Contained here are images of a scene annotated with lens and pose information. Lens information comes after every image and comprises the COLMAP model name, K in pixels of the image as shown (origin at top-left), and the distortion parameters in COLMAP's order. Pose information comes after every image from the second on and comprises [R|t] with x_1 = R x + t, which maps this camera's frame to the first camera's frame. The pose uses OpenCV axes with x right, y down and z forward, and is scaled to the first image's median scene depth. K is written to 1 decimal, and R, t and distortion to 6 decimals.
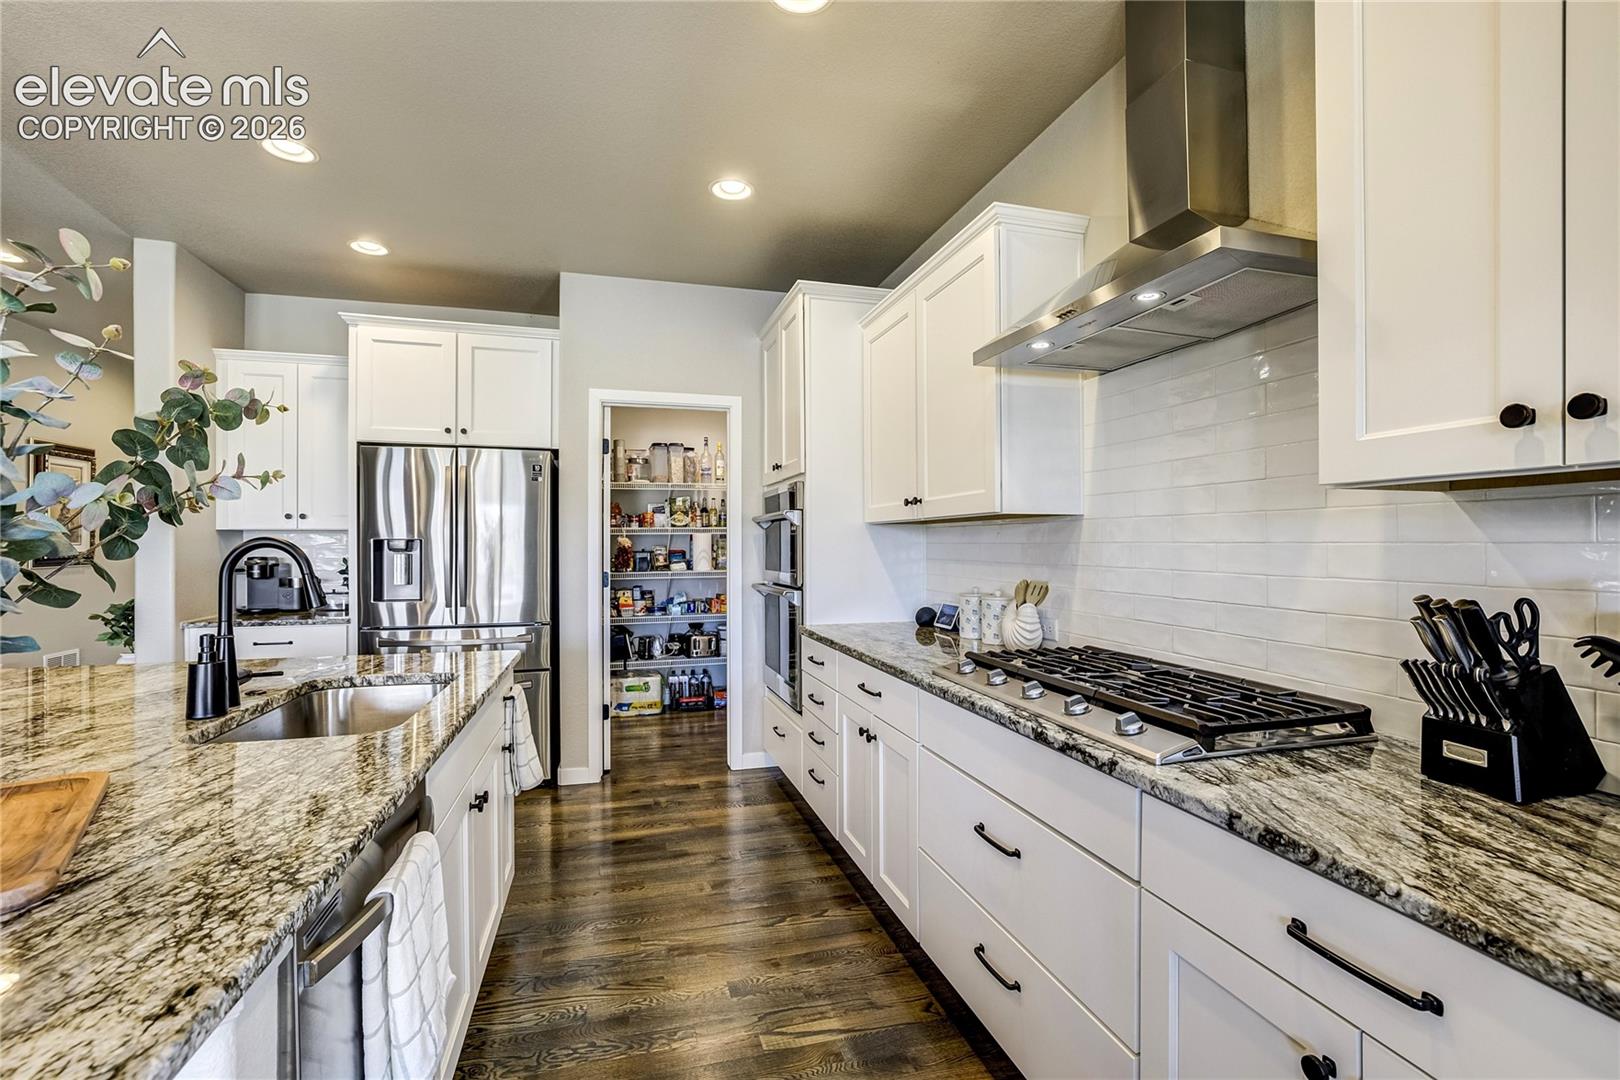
lens RADIAL K [[694.9, 0, 843.2], [0, 694.9, 545.9], [0, 0, 1]] dist [-0.029031, 0.004066]
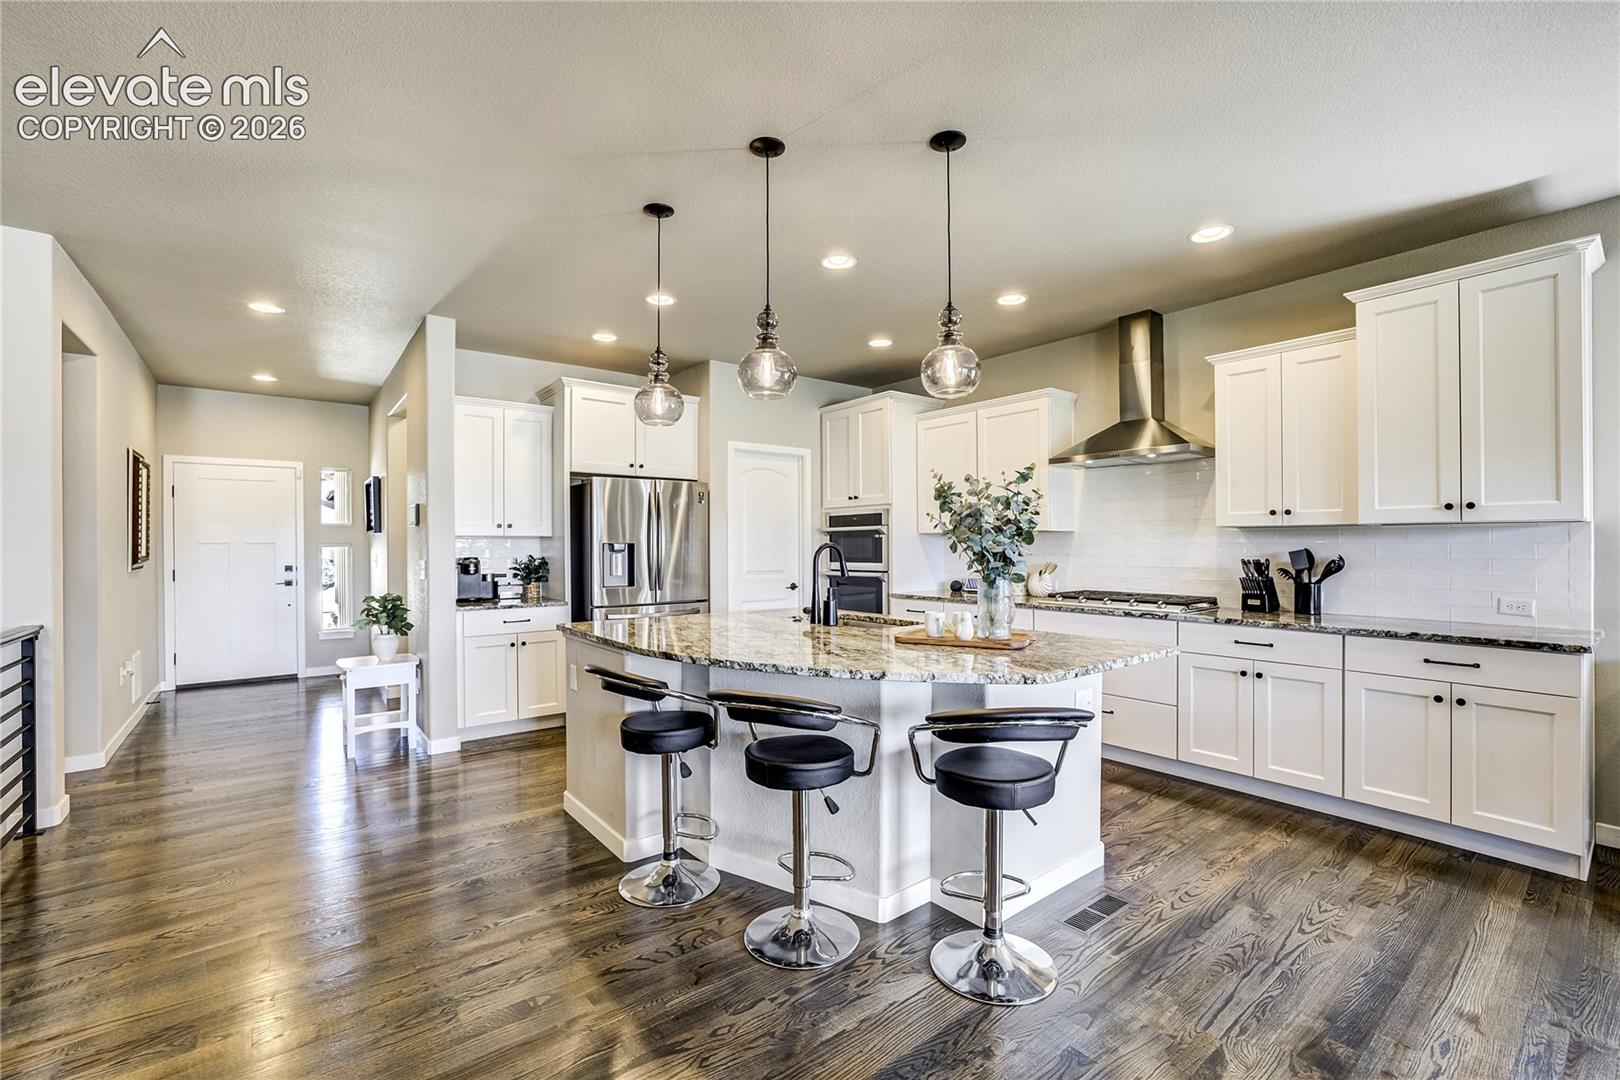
lens RADIAL K [[694.9, 0, 796.5], [0, 694.9, 559.4], [0, 0, 1]] dist [-0.029031, 0.004066]
pose [[0.932698, -0.009325, 0.360538, -1.435444], [0.004411, 0.999886, 0.014451, 0.007543], [-0.360631, -0.011888, 0.932633, -0.822404]]
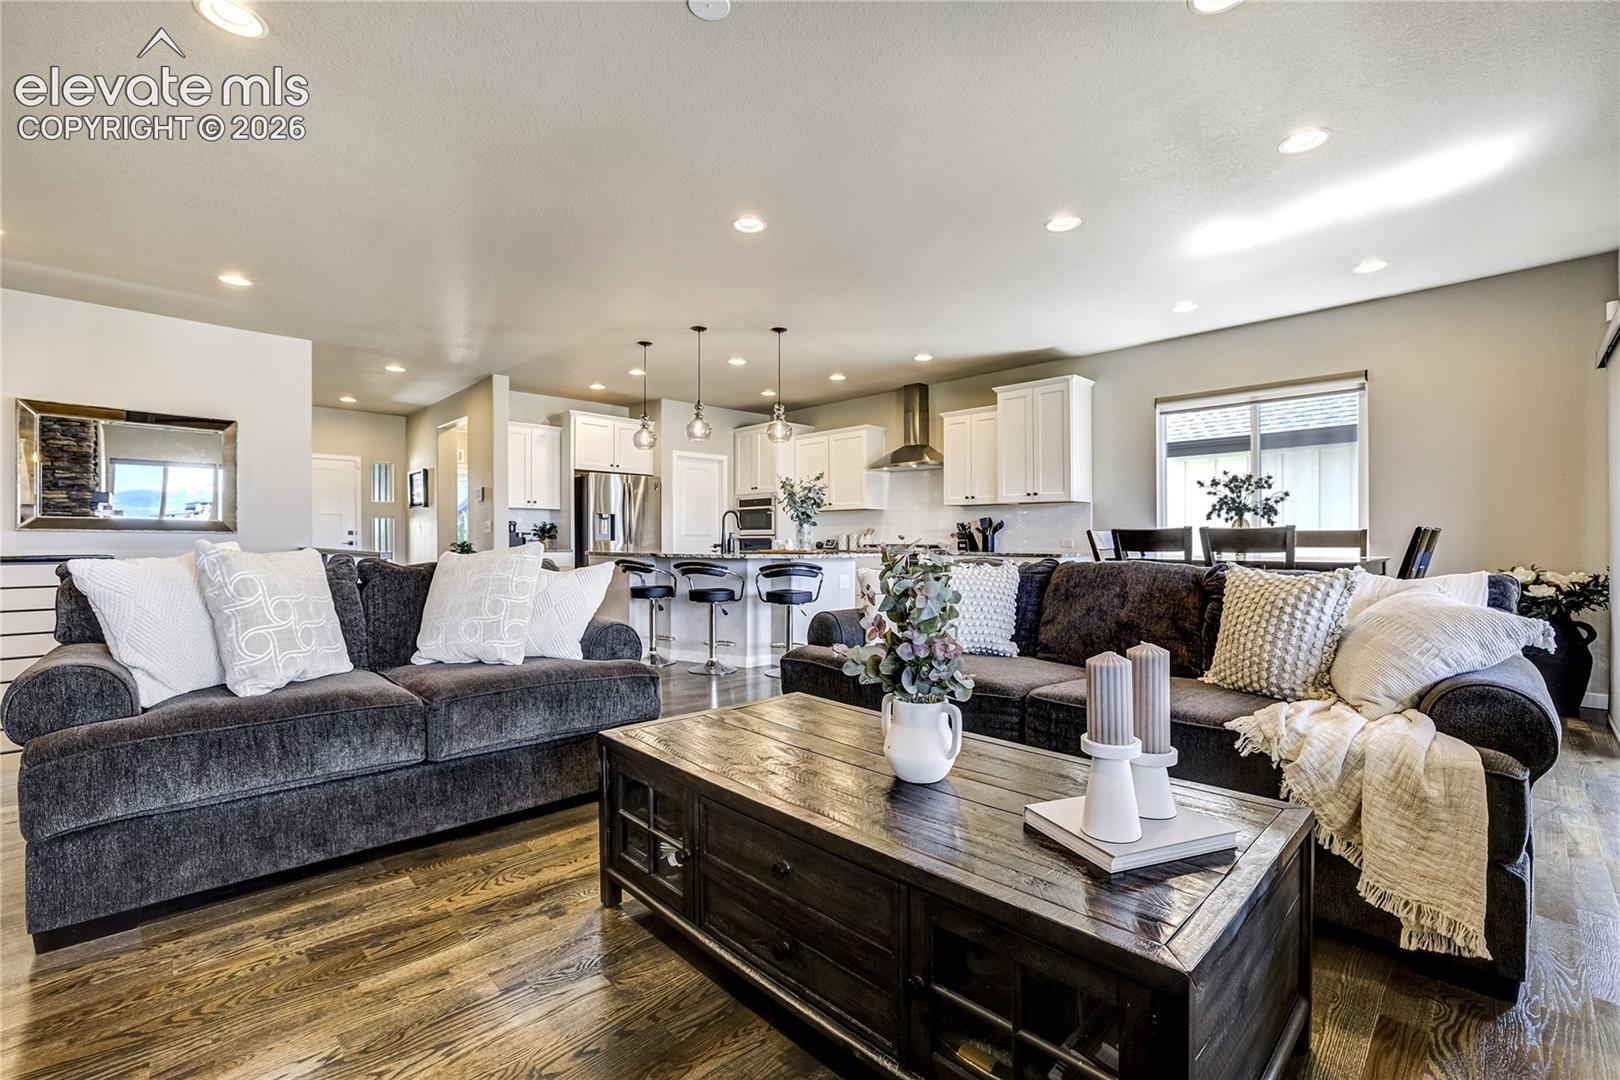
lens RADIAL K [[694.9, 0, 819.5], [0, 694.9, 546.3], [0, 0, 1]] dist [-0.029031, 0.004066]
pose [[0.877546, -0.002912, 0.479484, -1.954051], [0.000307, 0.999985, 0.005512, 0.145967], [-0.479493, -0.004690, 0.877533, -2.346928]]
